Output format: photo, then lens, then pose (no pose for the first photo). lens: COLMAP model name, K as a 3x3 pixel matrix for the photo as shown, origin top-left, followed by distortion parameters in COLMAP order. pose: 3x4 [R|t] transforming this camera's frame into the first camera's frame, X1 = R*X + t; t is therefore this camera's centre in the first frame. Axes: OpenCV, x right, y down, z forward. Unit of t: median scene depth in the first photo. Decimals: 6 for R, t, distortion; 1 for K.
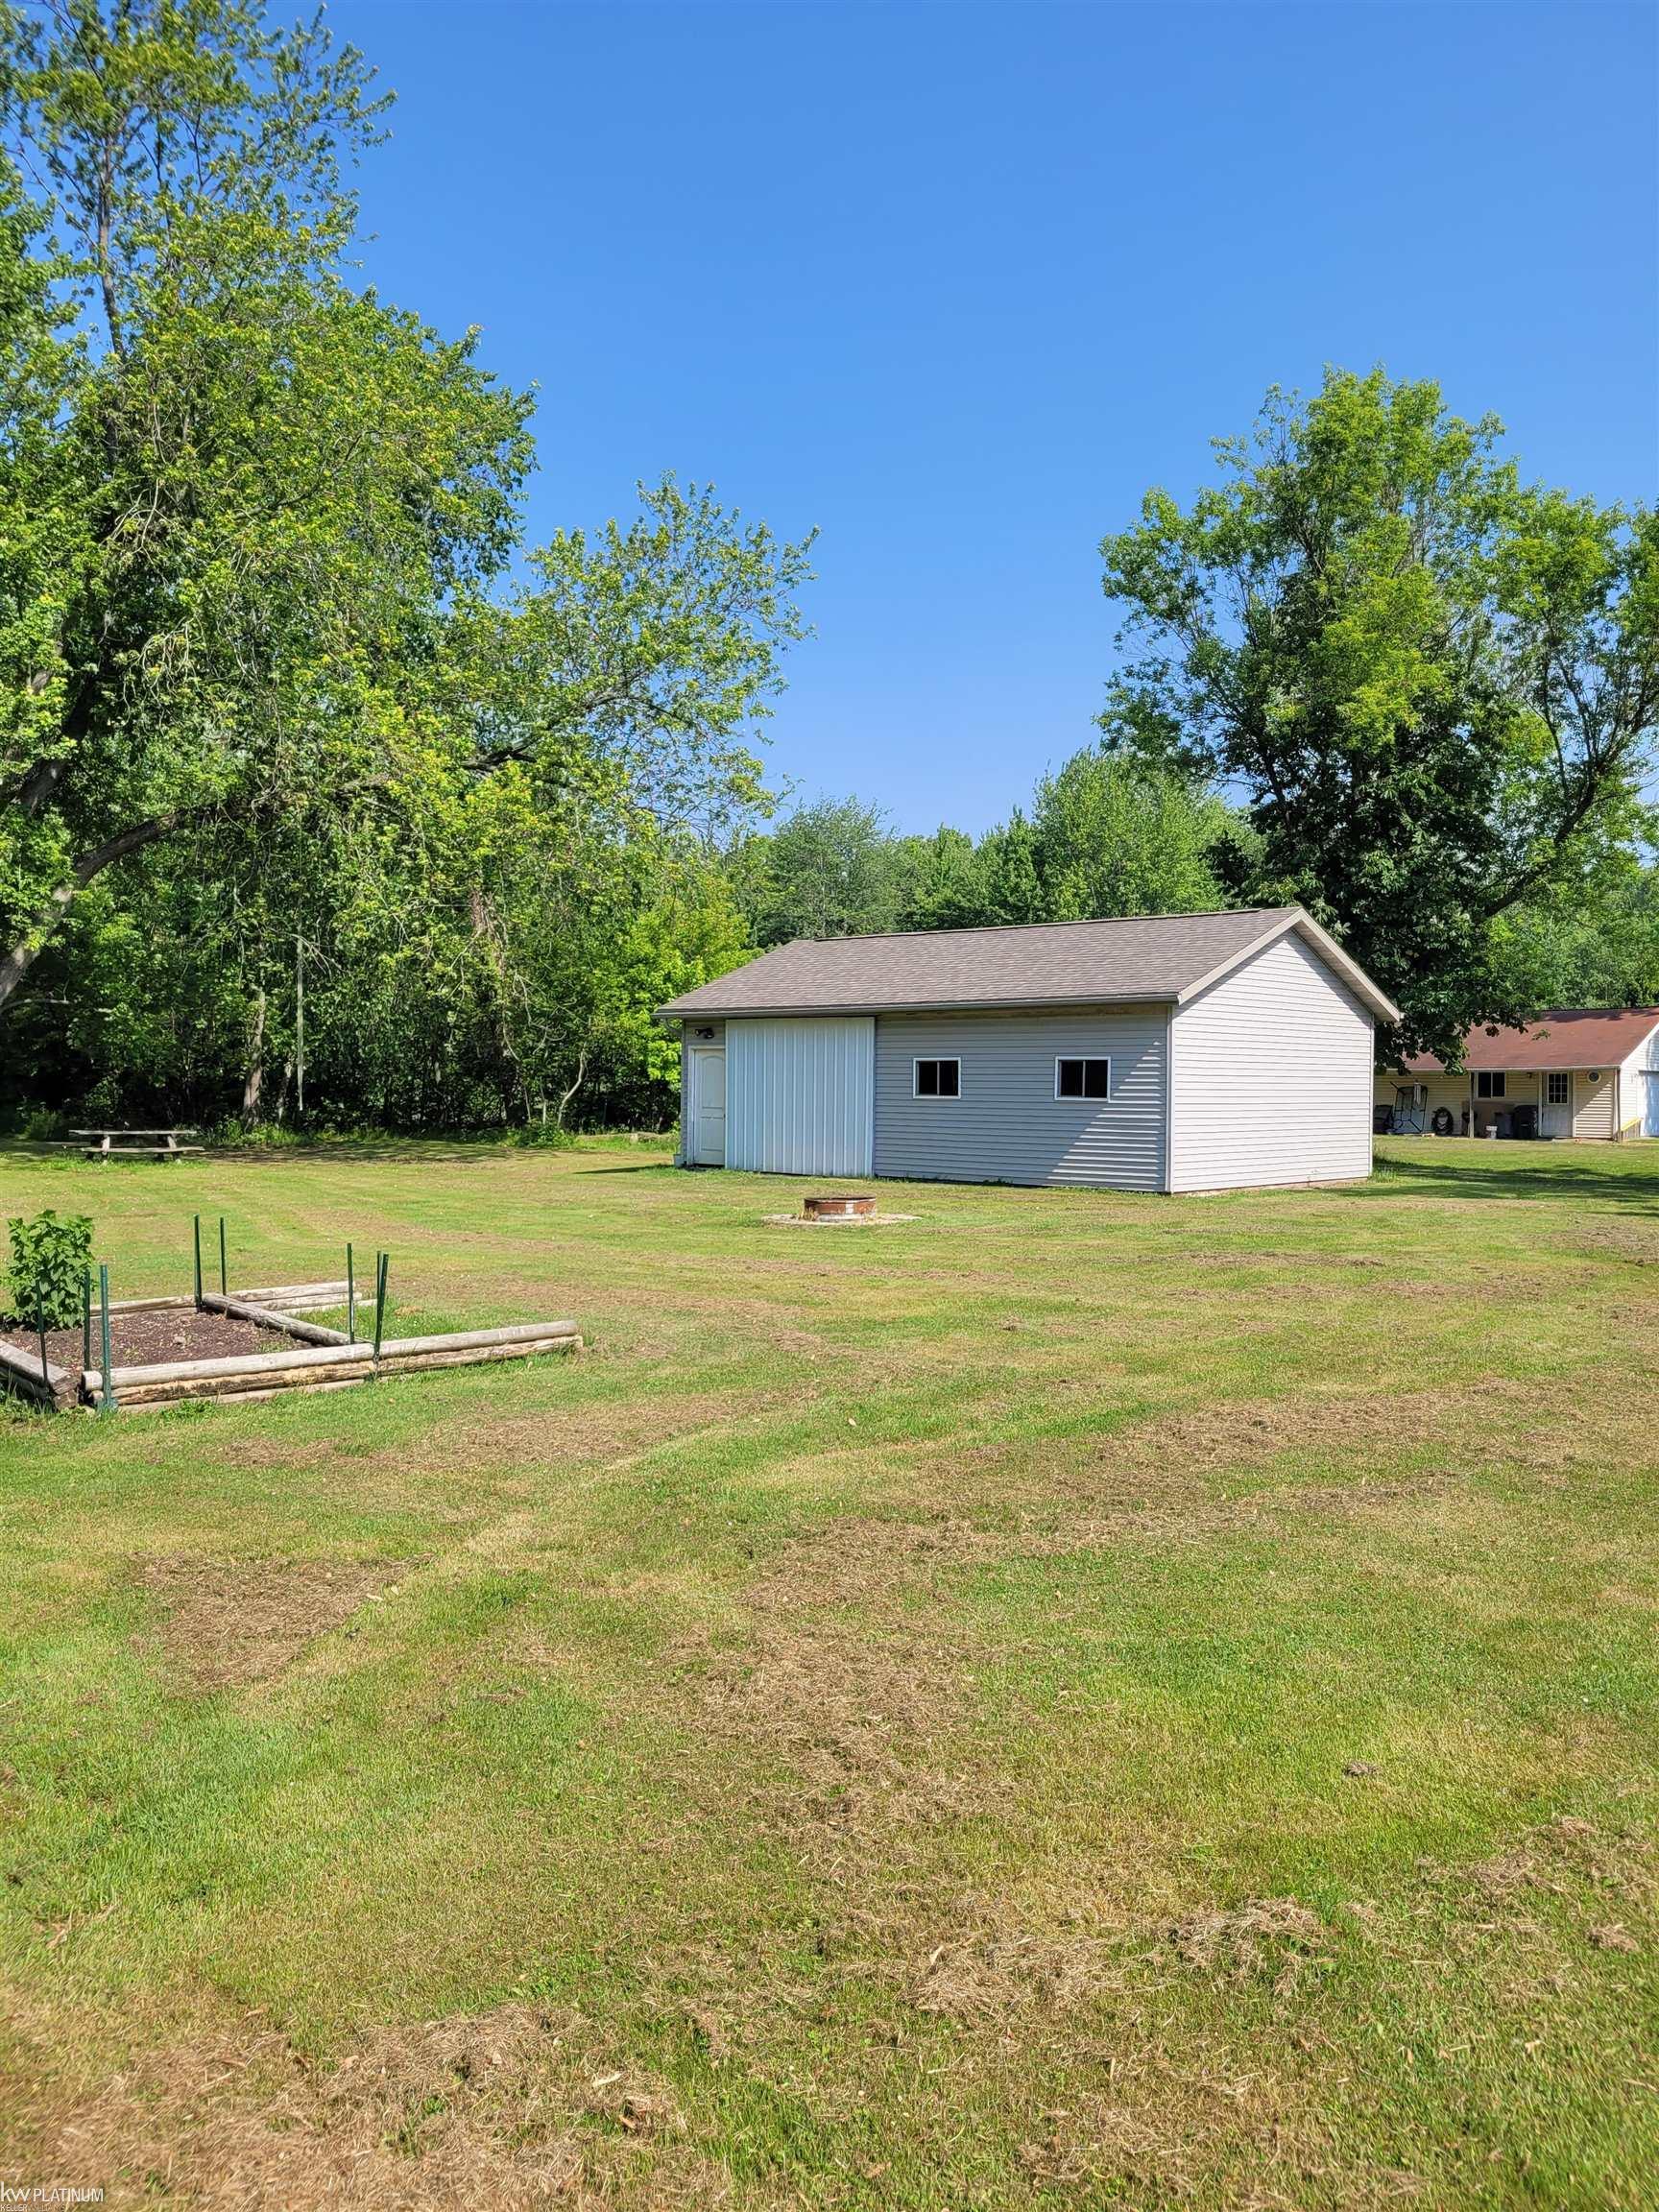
lens RADIAL K [[1672.2, 0, 870.9], [0, 1672.2, 1086.7], [0, 0, 1]] dist [0.063871, -0.057631]
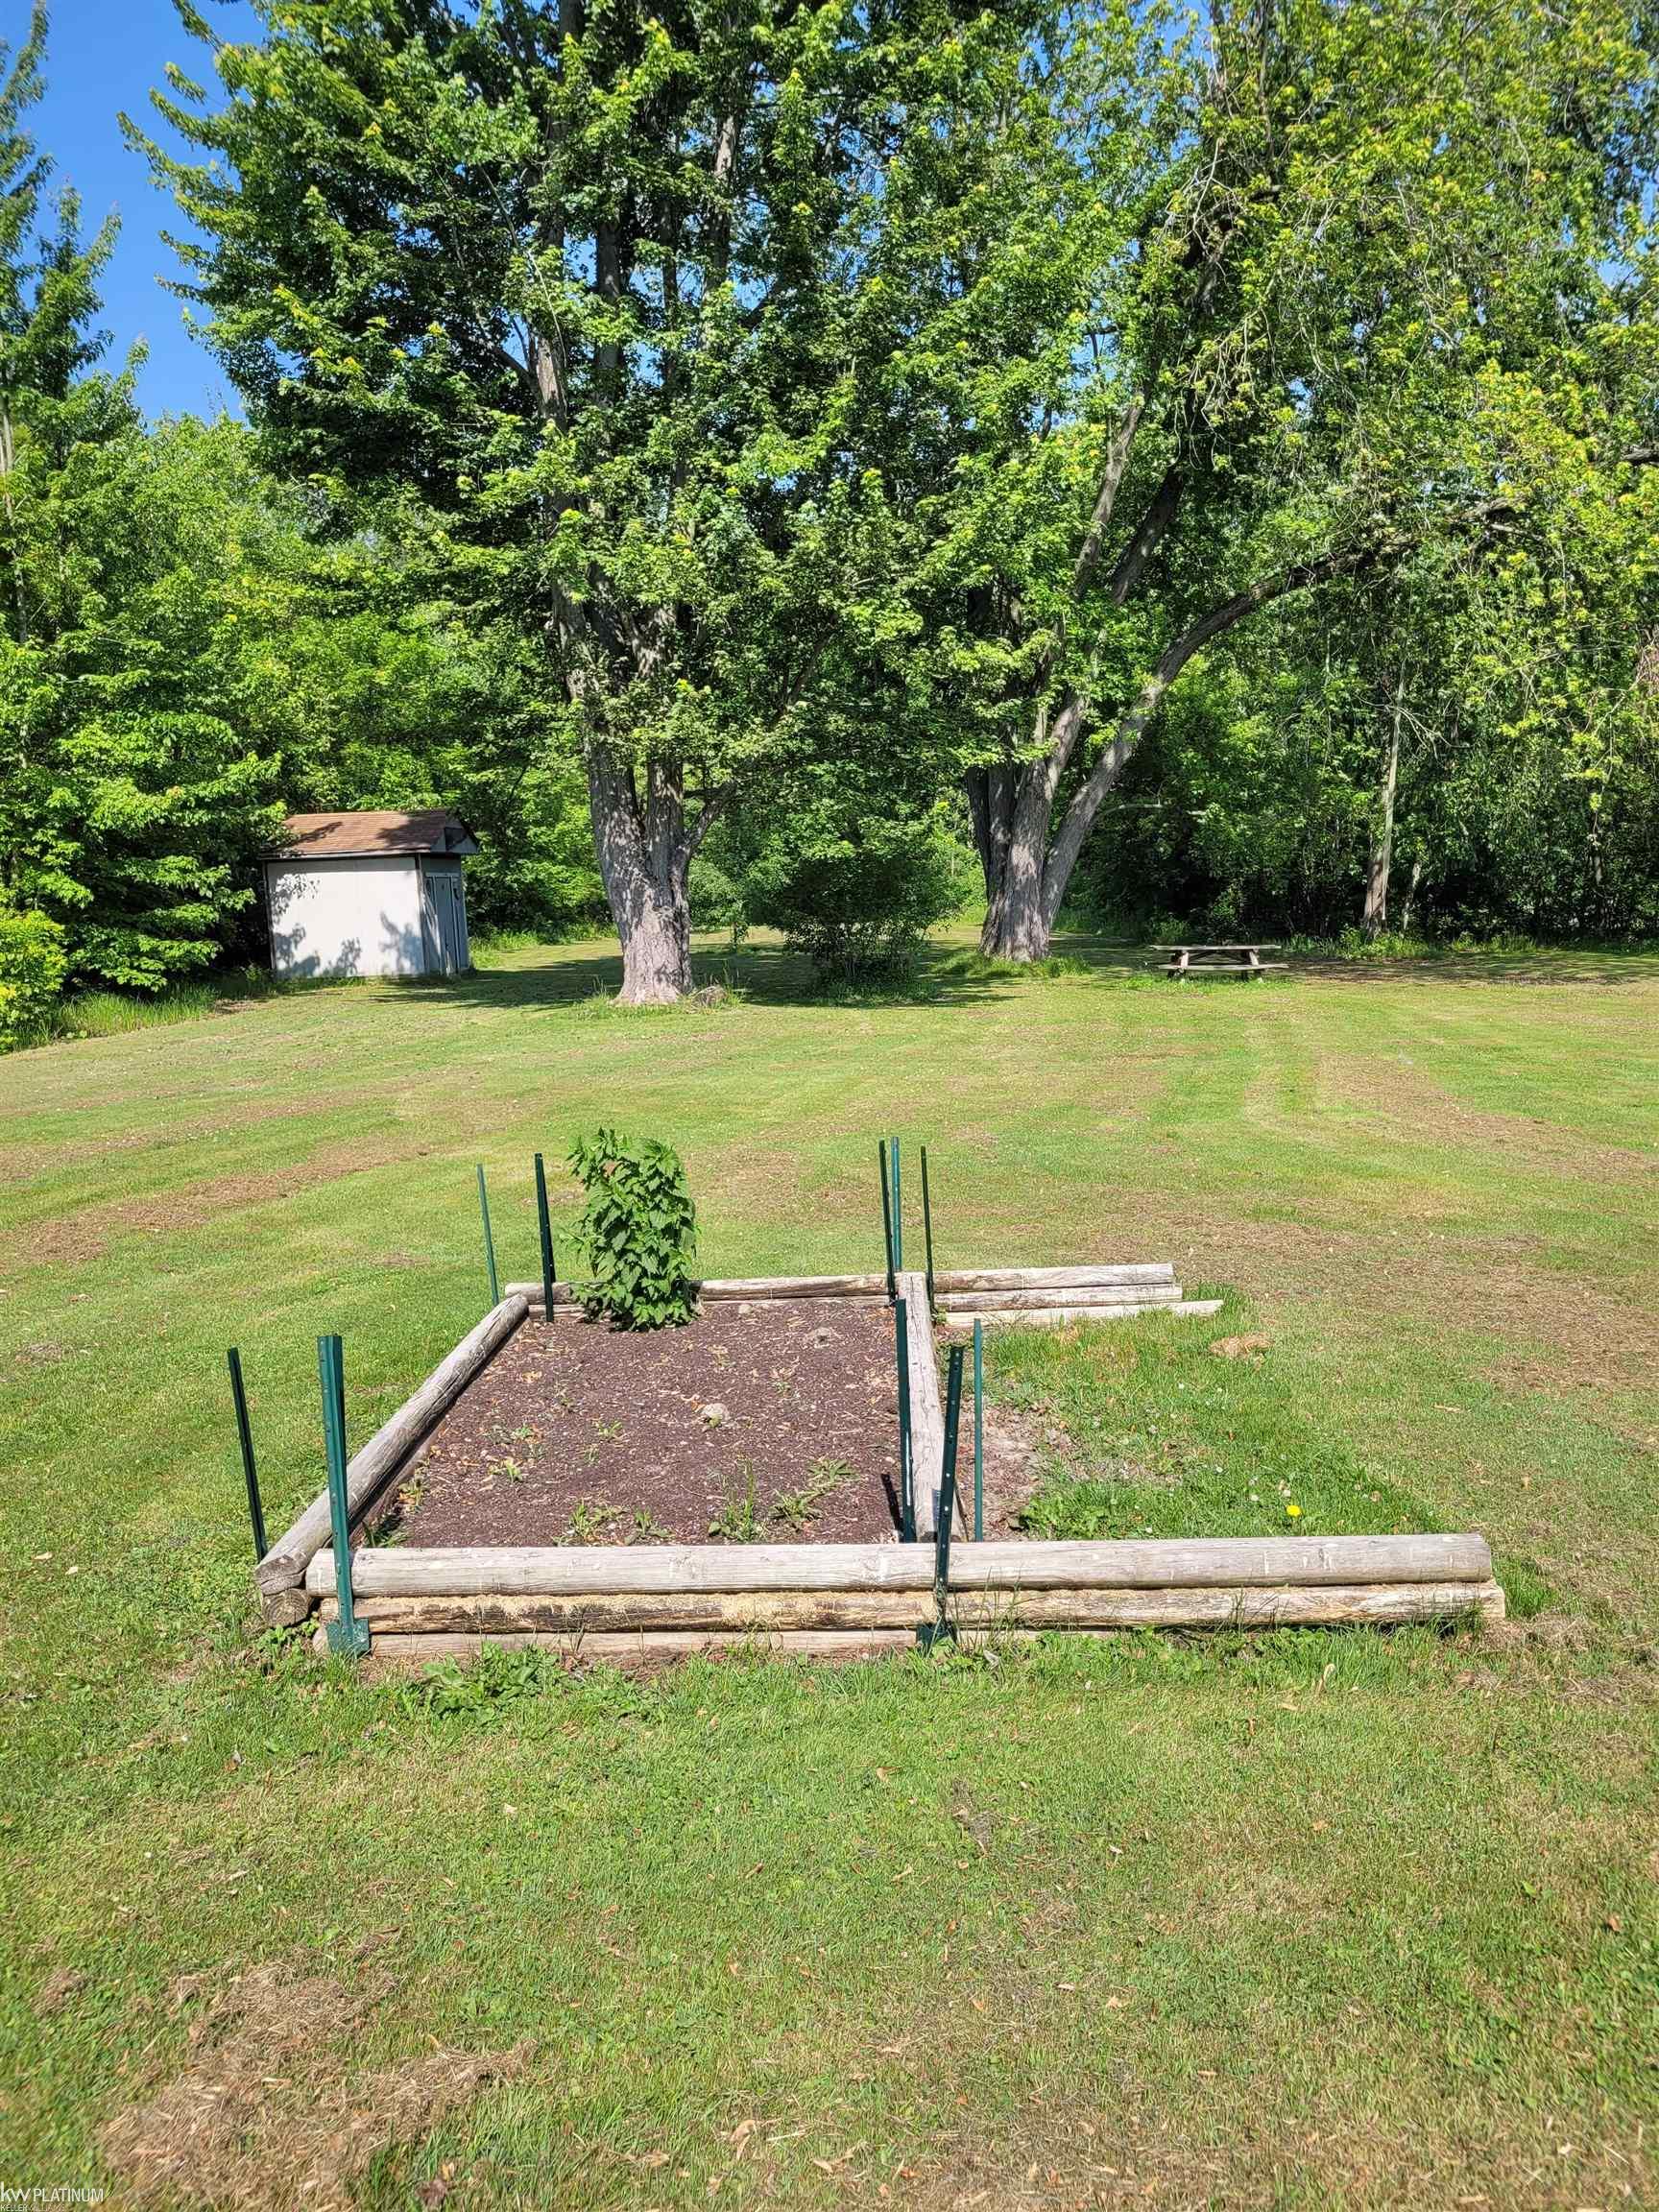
lens RADIAL K [[1672.2, 0, 870.9], [0, 1672.2, 1086.7], [0, 0, 1]] dist [0.063871, -0.057631]
pose [[0.778330, 0.051884, -0.625708, -0.017274], [0.021891, 0.993731, 0.109632, -0.001476], [0.627474, -0.099027, 0.772315, 0.204990]]
